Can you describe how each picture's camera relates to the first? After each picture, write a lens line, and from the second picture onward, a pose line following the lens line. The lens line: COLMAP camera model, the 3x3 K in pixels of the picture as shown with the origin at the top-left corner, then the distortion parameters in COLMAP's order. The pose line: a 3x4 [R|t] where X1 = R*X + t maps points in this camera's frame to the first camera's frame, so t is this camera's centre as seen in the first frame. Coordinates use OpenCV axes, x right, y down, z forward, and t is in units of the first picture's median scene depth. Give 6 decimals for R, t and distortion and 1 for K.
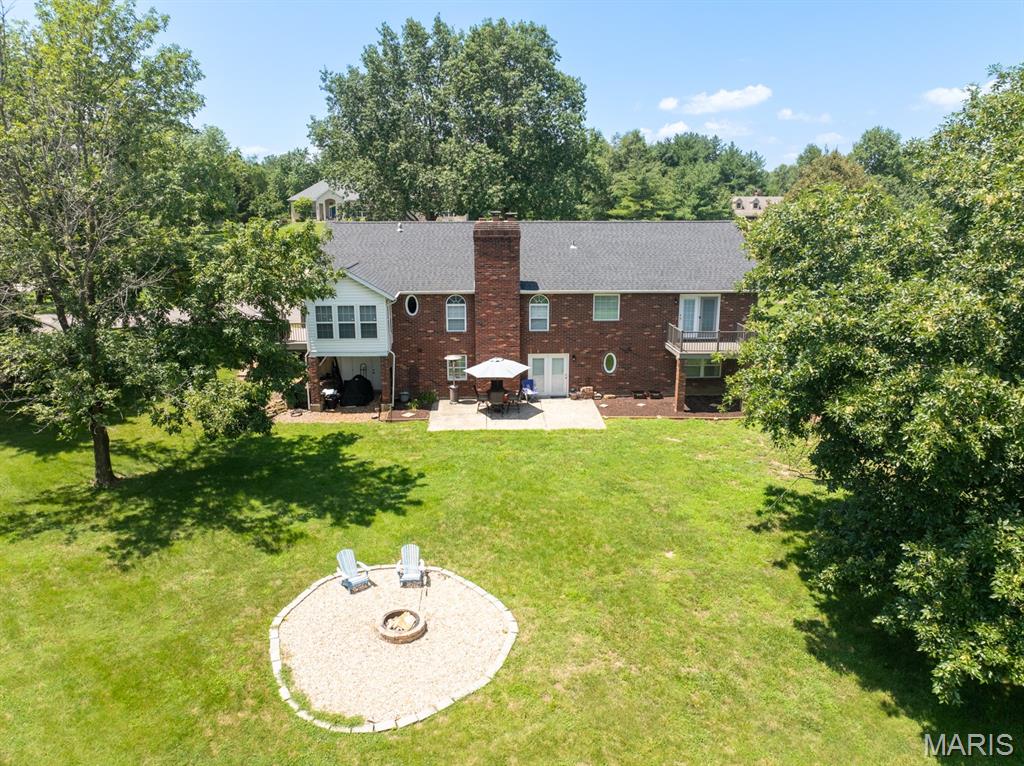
lens RADIAL K [[737.8, 0, 527.3], [0, 737.8, 379.7], [0, 0, 1]] dist [-0.040878, -0.008820]
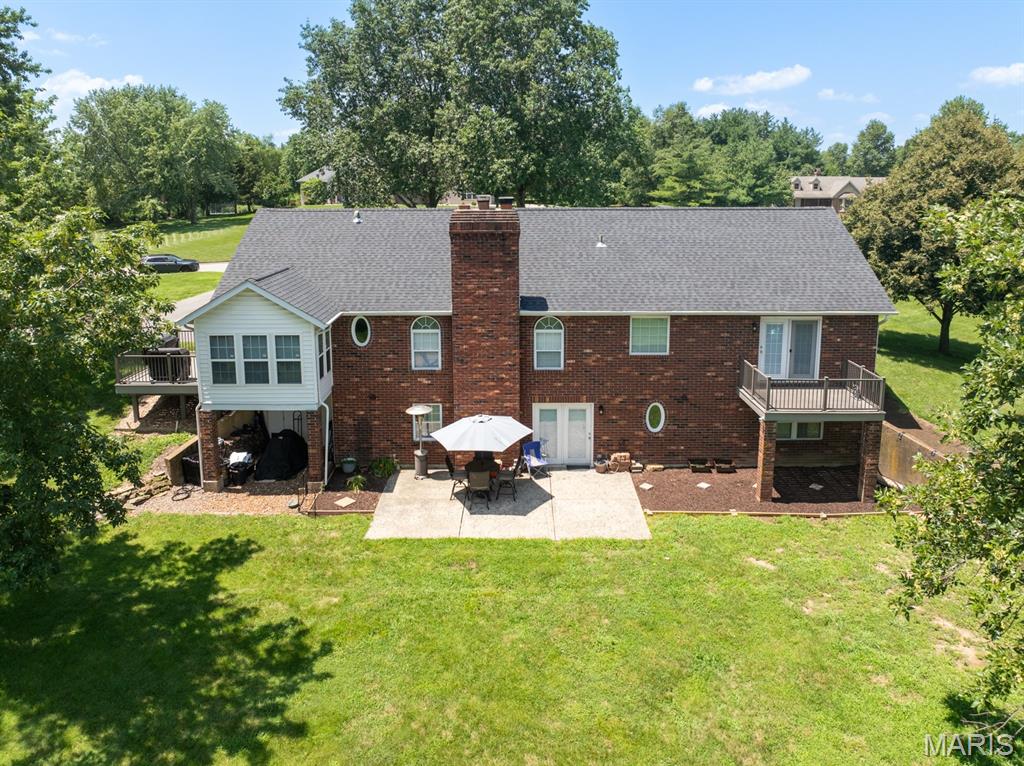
lens RADIAL K [[737.8, 0, 536.4], [0, 737.8, 303.9], [0, 0, 1]] dist [-0.040878, -0.008820]
pose [[0.999083, 0.004660, -0.042572, 0.033012], [-0.007859, 0.997132, -0.075275, -0.076115], [0.042100, 0.075540, 0.996254, 0.329393]]
